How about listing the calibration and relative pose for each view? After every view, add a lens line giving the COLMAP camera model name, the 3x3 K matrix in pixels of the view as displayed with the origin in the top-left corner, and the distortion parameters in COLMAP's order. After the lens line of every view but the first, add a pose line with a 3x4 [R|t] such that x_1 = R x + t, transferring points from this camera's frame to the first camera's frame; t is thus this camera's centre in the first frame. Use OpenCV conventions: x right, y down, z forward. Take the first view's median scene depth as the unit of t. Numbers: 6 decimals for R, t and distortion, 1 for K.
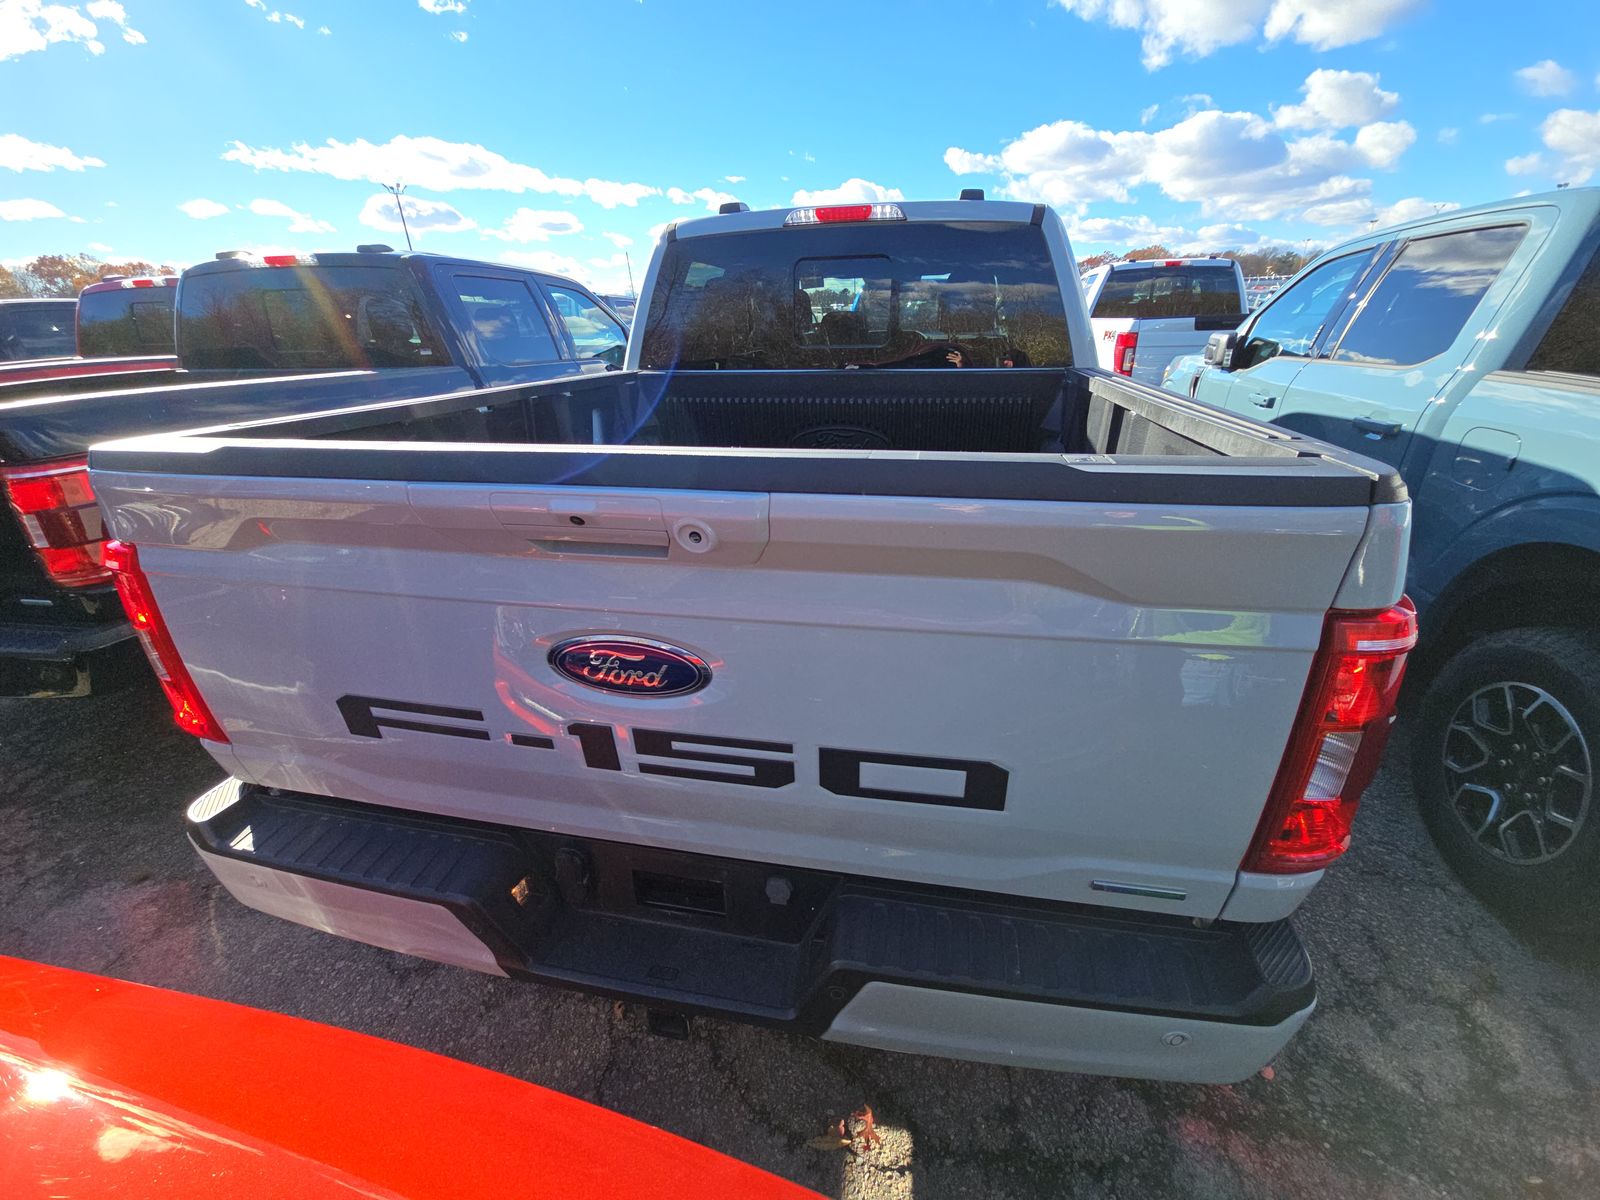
lens RADIAL K [[637.0, 0, 800.0], [0, 637.0, 600.0], [0, 0, 1]] dist [0.018226, -0.012718]
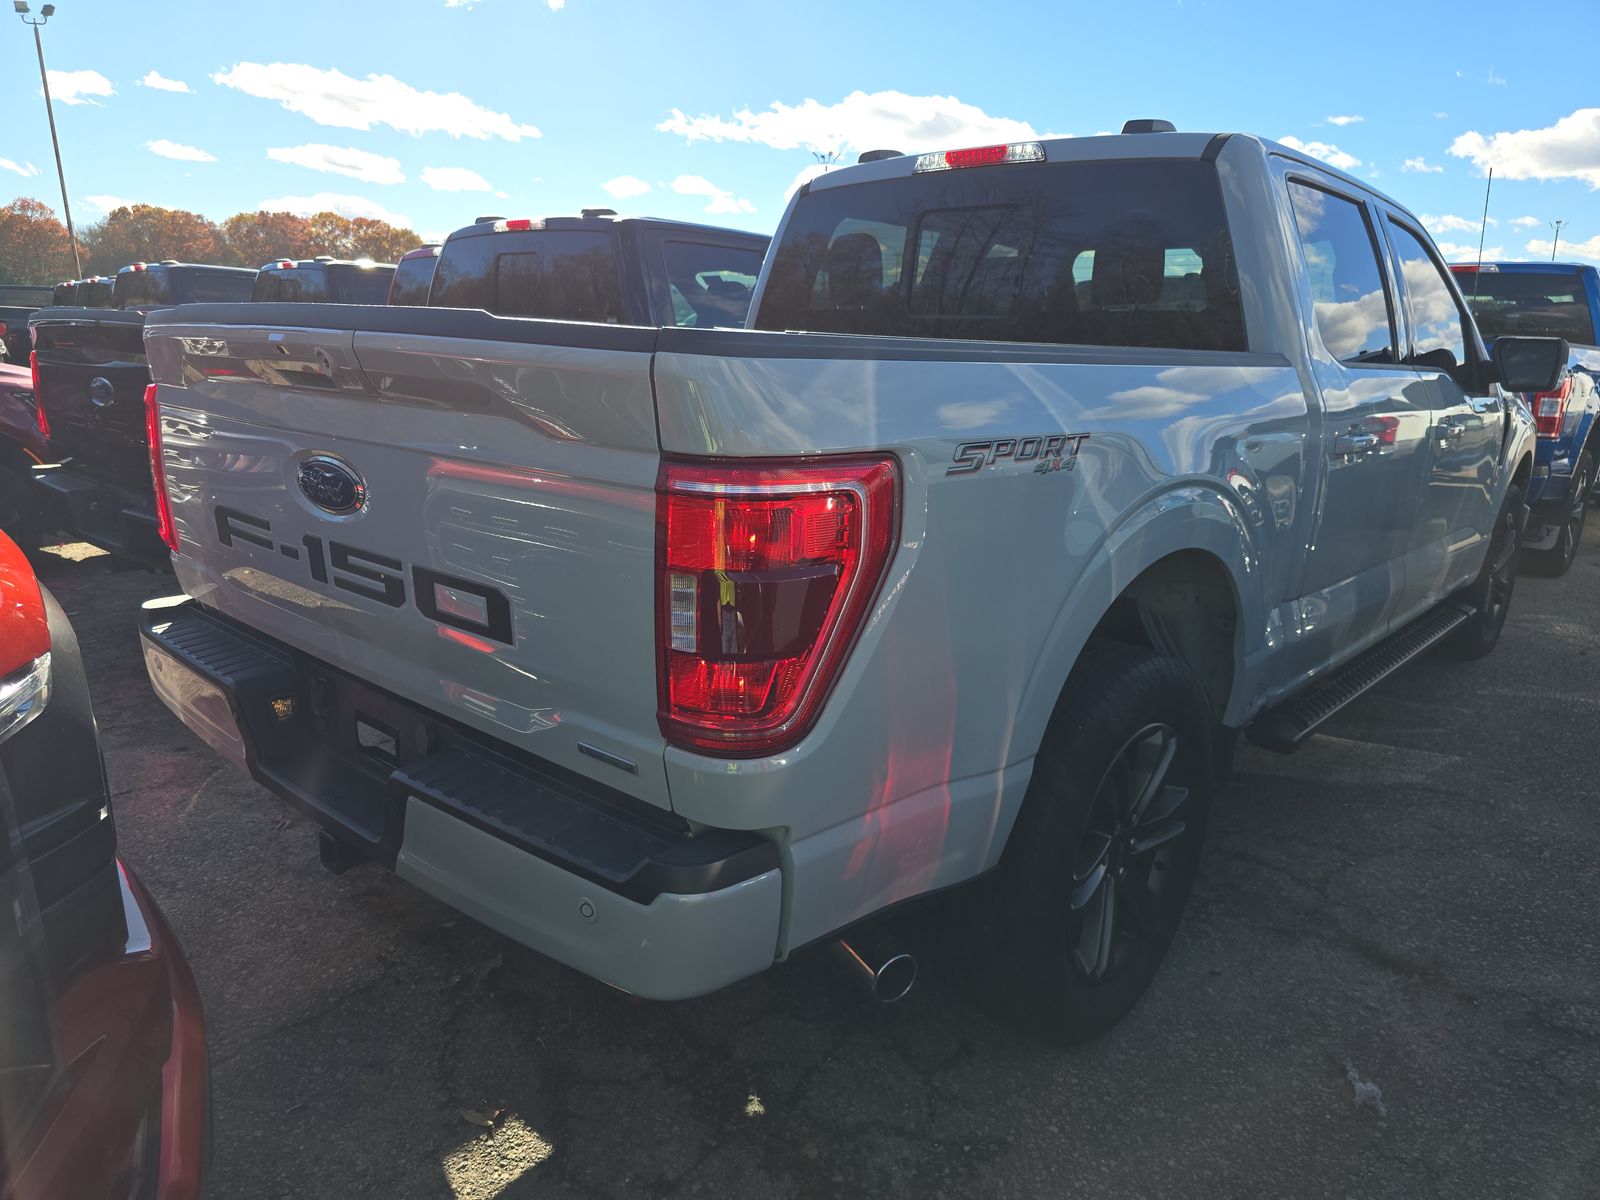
lens RADIAL K [[1064.5, 0, 800.0], [0, 1064.5, 600.0], [0, 0, 1]] dist [0.030687, -0.000518]
pose [[0.864129, 0.163501, -0.475970, 0.563849], [-0.242322, 0.964080, -0.108767, 0.118124], [0.441090, 0.209327, 0.872710, -0.136021]]
